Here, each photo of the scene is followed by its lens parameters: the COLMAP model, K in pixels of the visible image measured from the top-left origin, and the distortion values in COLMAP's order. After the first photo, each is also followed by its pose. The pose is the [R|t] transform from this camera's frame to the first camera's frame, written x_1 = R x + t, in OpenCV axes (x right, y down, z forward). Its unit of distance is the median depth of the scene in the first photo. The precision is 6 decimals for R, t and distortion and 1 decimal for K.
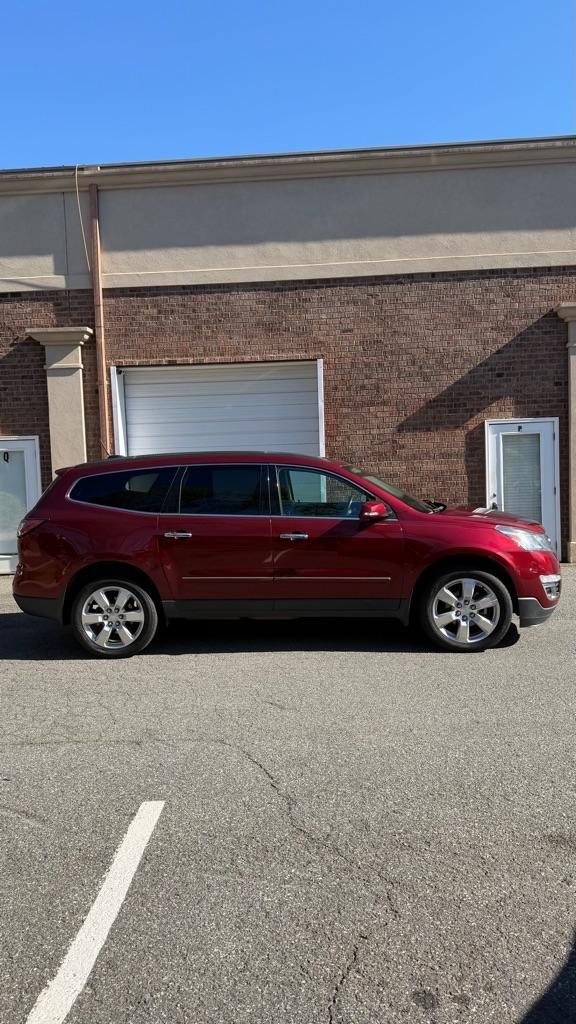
lens RADIAL K [[706.4, 0, 291.1], [0, 706.4, 517.1], [0, 0, 1]] dist [0.180943, -0.370500]
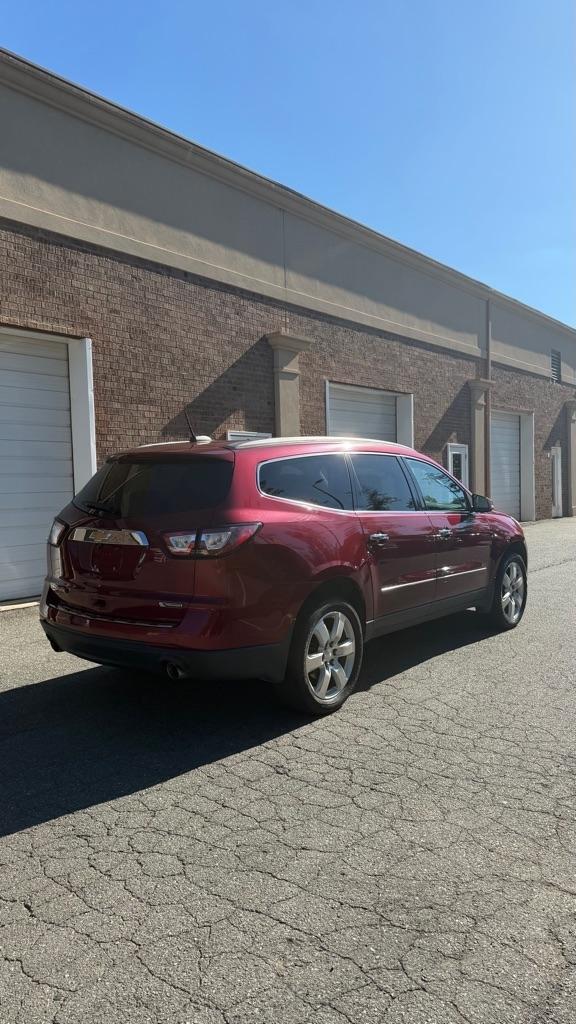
lens RADIAL K [[706.4, 0, 291.1], [0, 706.4, 517.1], [0, 0, 1]] dist [0.180943, -0.370500]
pose [[0.579606, -0.022565, 0.814585, -0.498090], [0.055315, 0.998400, -0.011702, 0.003560], [-0.813018, 0.051841, 0.579927, 0.347545]]
